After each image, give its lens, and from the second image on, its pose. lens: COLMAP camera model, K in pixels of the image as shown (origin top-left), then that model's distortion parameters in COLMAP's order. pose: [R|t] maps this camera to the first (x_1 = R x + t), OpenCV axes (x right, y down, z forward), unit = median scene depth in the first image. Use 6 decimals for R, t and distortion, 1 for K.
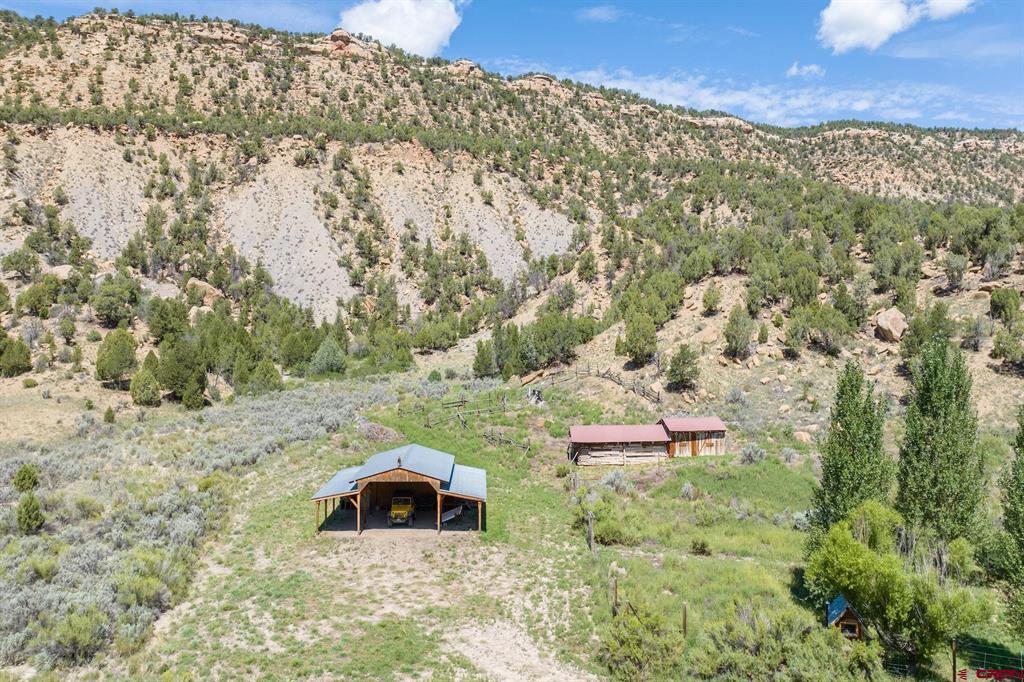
lens RADIAL K [[704.6, 0, 537.5], [0, 704.6, 336.6], [0, 0, 1]] dist [-0.028189, 0.020361]
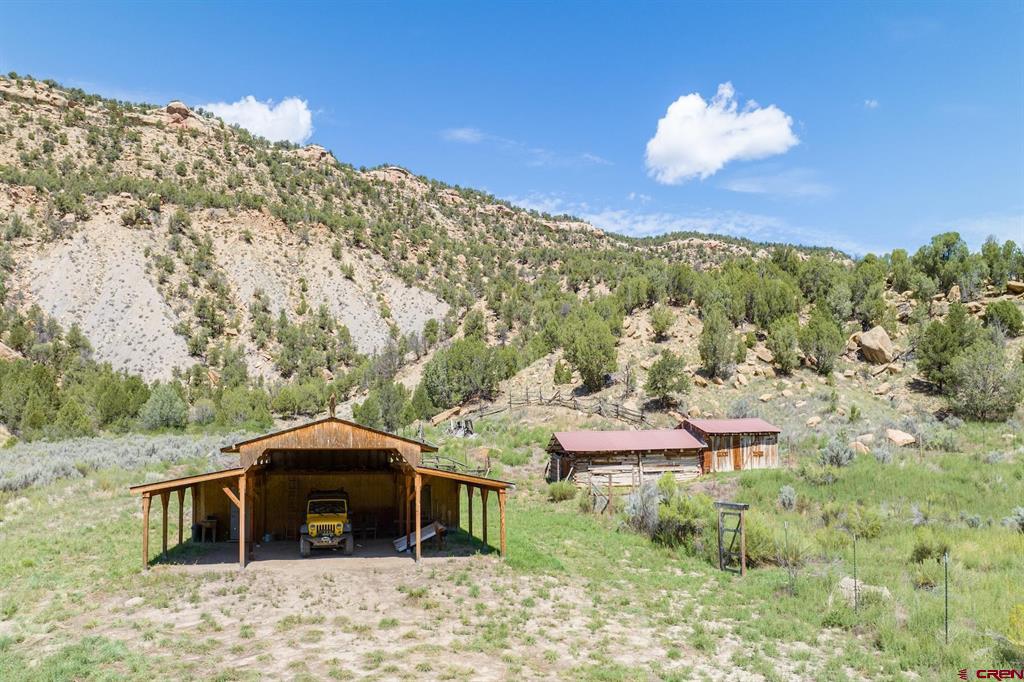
lens RADIAL K [[704.6, 0, 498.6], [0, 704.6, 415.8], [0, 0, 1]] dist [-0.028189, 0.020361]
pose [[0.987051, -0.006249, 0.160283, -0.032437], [0.013905, 0.998813, -0.046692, 0.041338], [-0.159801, 0.048316, 0.985966, 0.103772]]
